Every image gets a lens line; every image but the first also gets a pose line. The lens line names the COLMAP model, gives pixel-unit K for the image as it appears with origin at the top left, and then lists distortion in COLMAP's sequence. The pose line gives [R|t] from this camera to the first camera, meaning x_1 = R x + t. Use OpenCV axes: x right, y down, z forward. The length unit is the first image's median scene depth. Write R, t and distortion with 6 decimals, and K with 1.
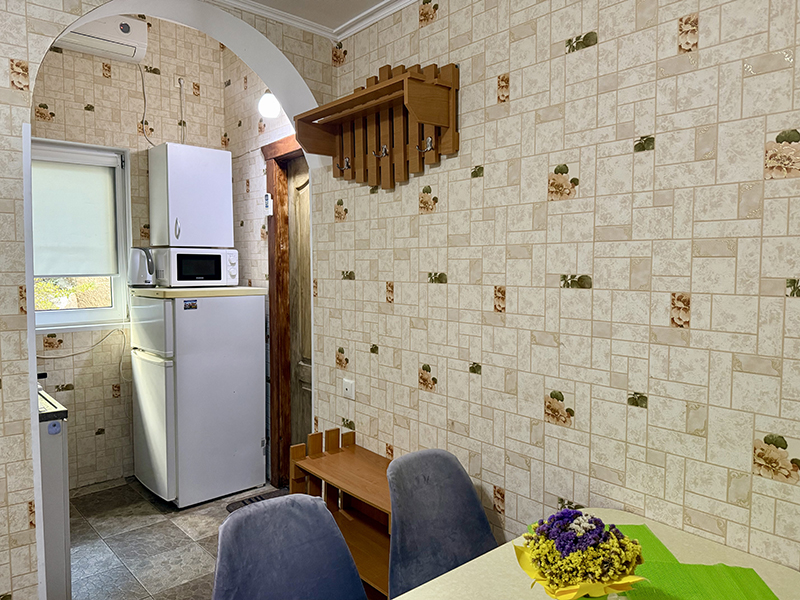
lens RADIAL K [[564.5, 0, 400.0], [0, 564.5, 300.0], [0, 0, 1]] dist [0.123195, -0.243234]
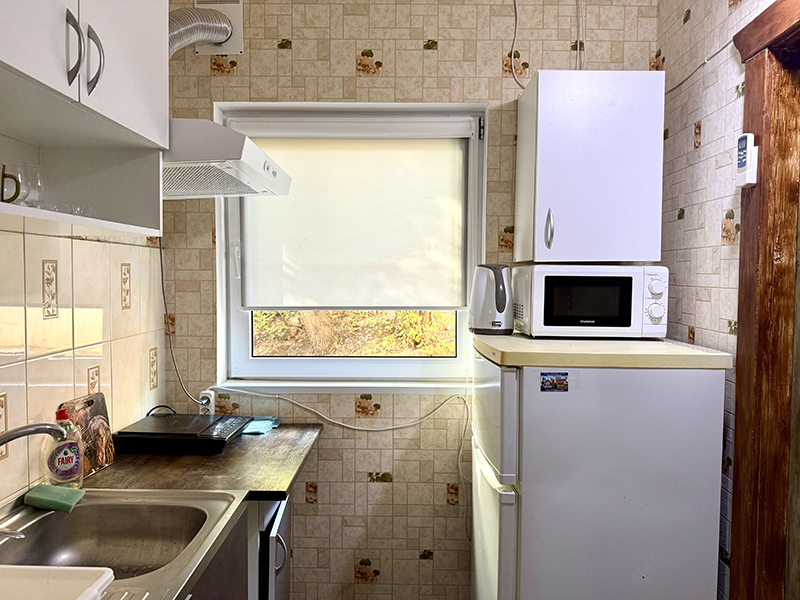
lens RADIAL K [[568.1, 0, 400.0], [0, 568.1, 300.0], [0, 0, 1]] dist [0.053044, -0.070455]
pose [[0.738582, 0.032359, -0.673386, -0.132813], [-0.050468, 0.998699, -0.007363, -0.047967], [0.672272, 0.039423, 0.739254, 0.523842]]
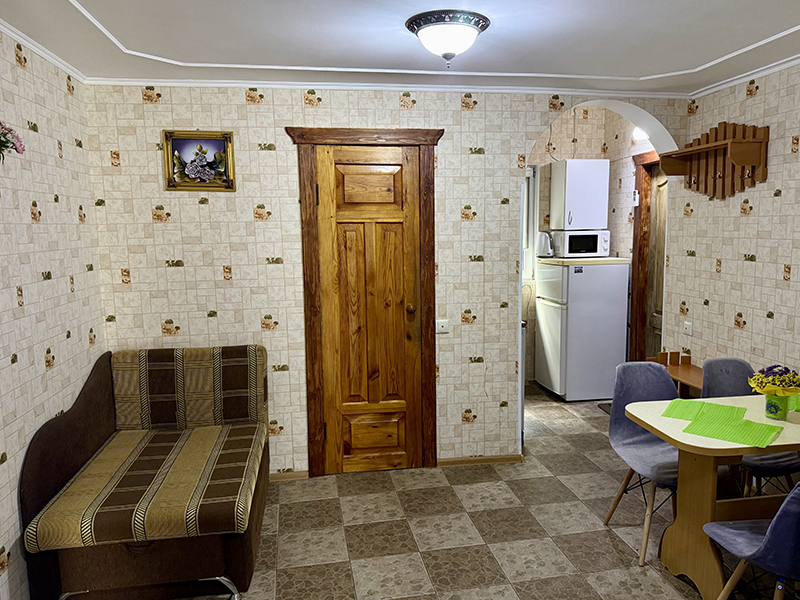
lens RADIAL K [[608.0, 0, 411.5], [0, 608.0, 304.4], [0, 0, 1]] dist [0.105254, -0.157417]
pose [[0.851431, 0.054741, -0.521602, 0.101985], [-0.018674, 0.997072, 0.074157, -0.011819], [0.524134, -0.053399, 0.849960, -0.582409]]
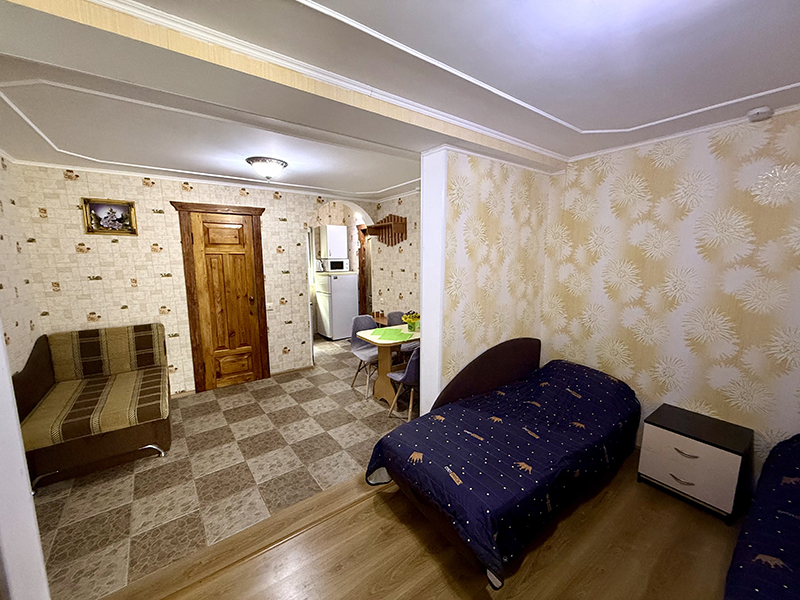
lens RADIAL K [[319.5, 0, 400.0], [0, 319.5, 300.0], [0, 0, 1]] dist [-0.000139, 0.000061]
pose [[0.995919, 0.005833, -0.090062, 0.147757], [0.001072, 0.997074, 0.076429, -0.002789], [0.090244, -0.076214, 0.992999, -0.716304]]
